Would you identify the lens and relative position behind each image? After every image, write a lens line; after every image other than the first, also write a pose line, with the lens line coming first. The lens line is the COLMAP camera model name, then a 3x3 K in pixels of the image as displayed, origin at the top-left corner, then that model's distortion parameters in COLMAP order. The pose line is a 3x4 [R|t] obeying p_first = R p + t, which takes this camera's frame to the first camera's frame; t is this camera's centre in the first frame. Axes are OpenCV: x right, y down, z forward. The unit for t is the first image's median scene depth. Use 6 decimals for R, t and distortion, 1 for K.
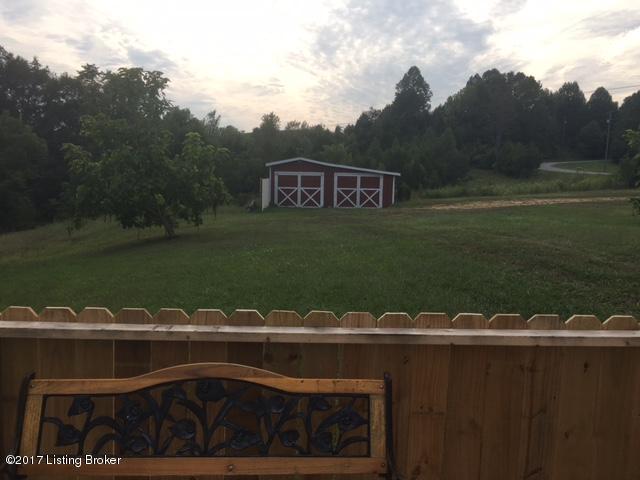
lens RADIAL K [[547.3, 0, 319.8], [0, 547.3, 239.8], [0, 0, 1]] dist [0.012009, -0.006055]
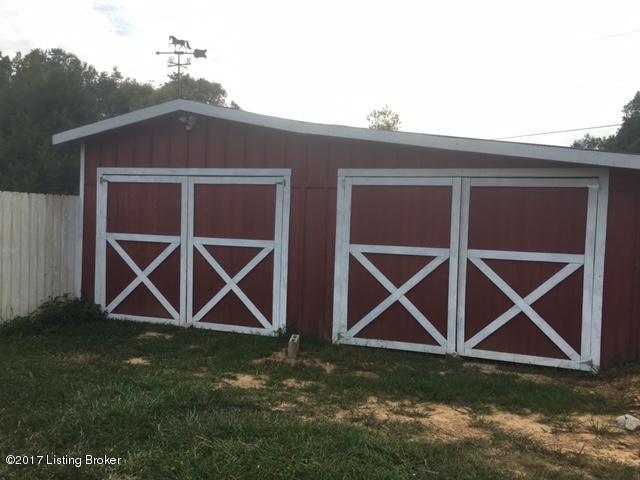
lens RADIAL K [[547.3, 0, 319.7], [0, 547.3, 239.8], [0, 0, 1]] dist [0.012009, -0.006055]
pose [[0.935140, 0.024370, -0.353439, 0.092196], [-0.054906, 0.995547, -0.076628, -0.080291], [0.349997, 0.091063, 0.932314, 0.809204]]
